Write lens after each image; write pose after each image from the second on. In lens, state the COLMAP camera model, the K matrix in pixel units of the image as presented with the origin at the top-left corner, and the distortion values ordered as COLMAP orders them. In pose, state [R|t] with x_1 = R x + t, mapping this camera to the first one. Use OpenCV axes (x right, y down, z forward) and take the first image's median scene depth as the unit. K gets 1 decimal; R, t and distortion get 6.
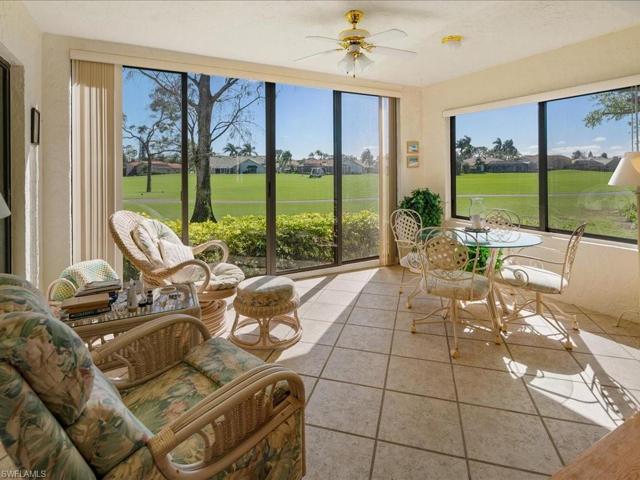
lens RADIAL K [[343.0, 0, 320.0], [0, 343.0, 240.0], [0, 0, 1]] dist [-0.018940, 0.000093]
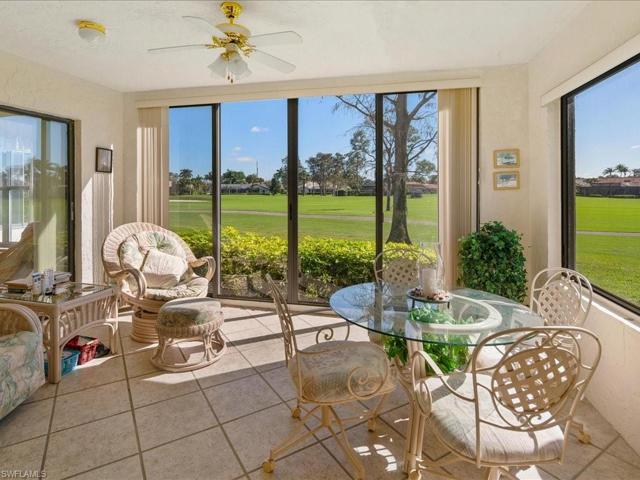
lens RADIAL K [[349.7, 0, 319.3], [0, 349.7, 253.5], [0, 0, 1]] dist [-0.003147, -0.000457]
pose [[0.744320, 0.123636, -0.656279, 0.465580], [-0.138174, 0.989960, 0.029787, -0.061689], [0.653373, 0.068510, 0.753930, 0.276252]]
